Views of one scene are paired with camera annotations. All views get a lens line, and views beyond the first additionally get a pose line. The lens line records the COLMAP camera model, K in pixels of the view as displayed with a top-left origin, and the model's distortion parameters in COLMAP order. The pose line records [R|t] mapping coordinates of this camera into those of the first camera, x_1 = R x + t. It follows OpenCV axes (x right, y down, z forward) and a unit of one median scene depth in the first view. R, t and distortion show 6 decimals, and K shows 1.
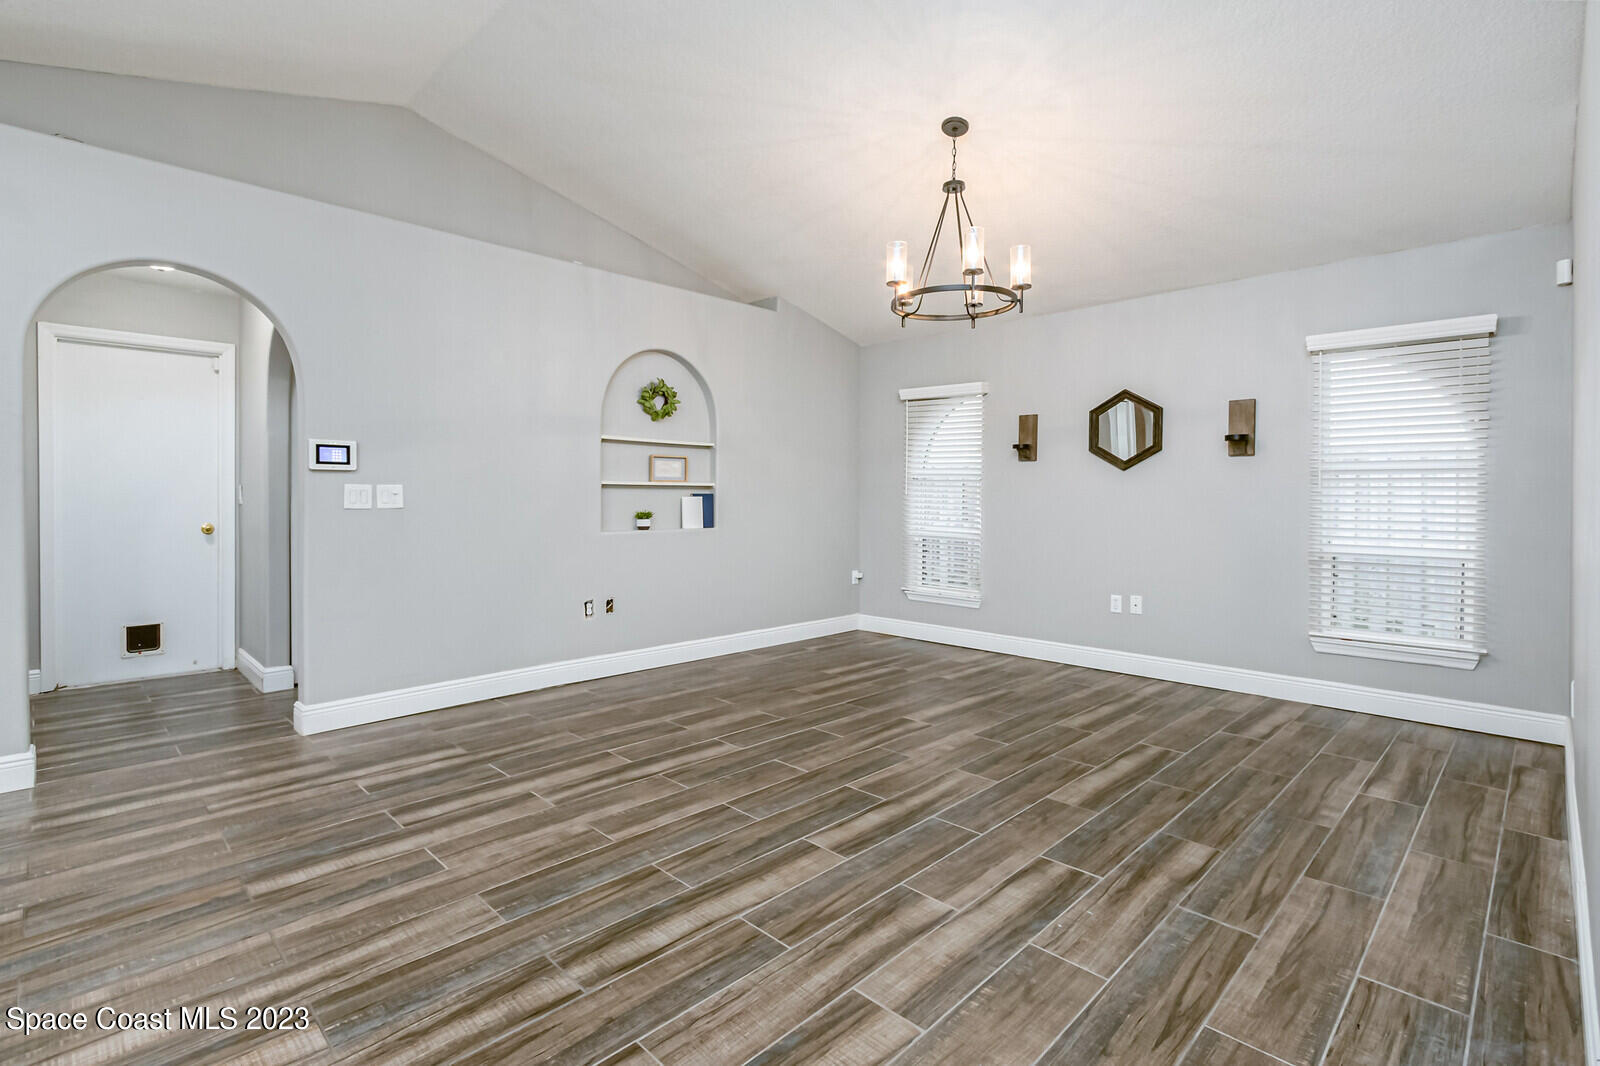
lens RADIAL K [[753.0, 0, 793.3], [0, 753.0, 499.4], [0, 0, 1]] dist [0.000189, 0.000156]
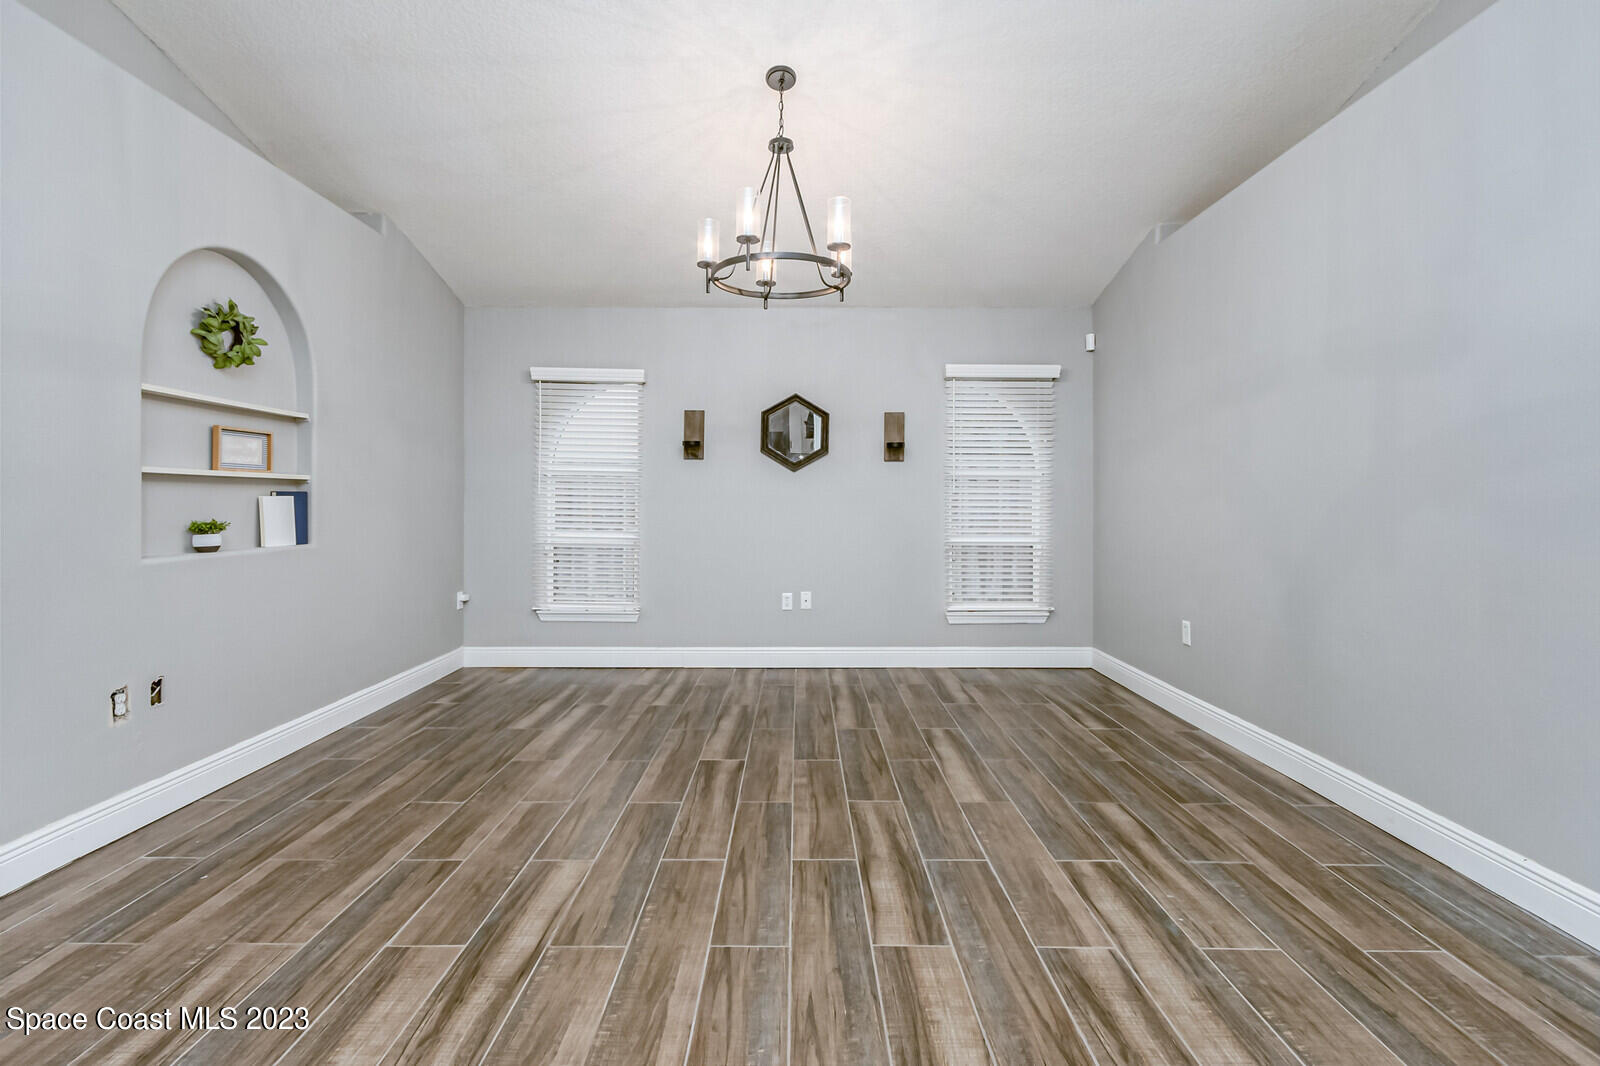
lens RADIAL K [[755.0, 0, 798.9], [0, 755.0, 500.4], [0, 0, 1]] dist [0.001176, 0.000146]
pose [[0.707844, -0.001751, 0.706367, -0.345080], [0.003402, 0.999994, -0.000930, 0.002695], [-0.706361, 0.003061, 0.707846, 0.309486]]
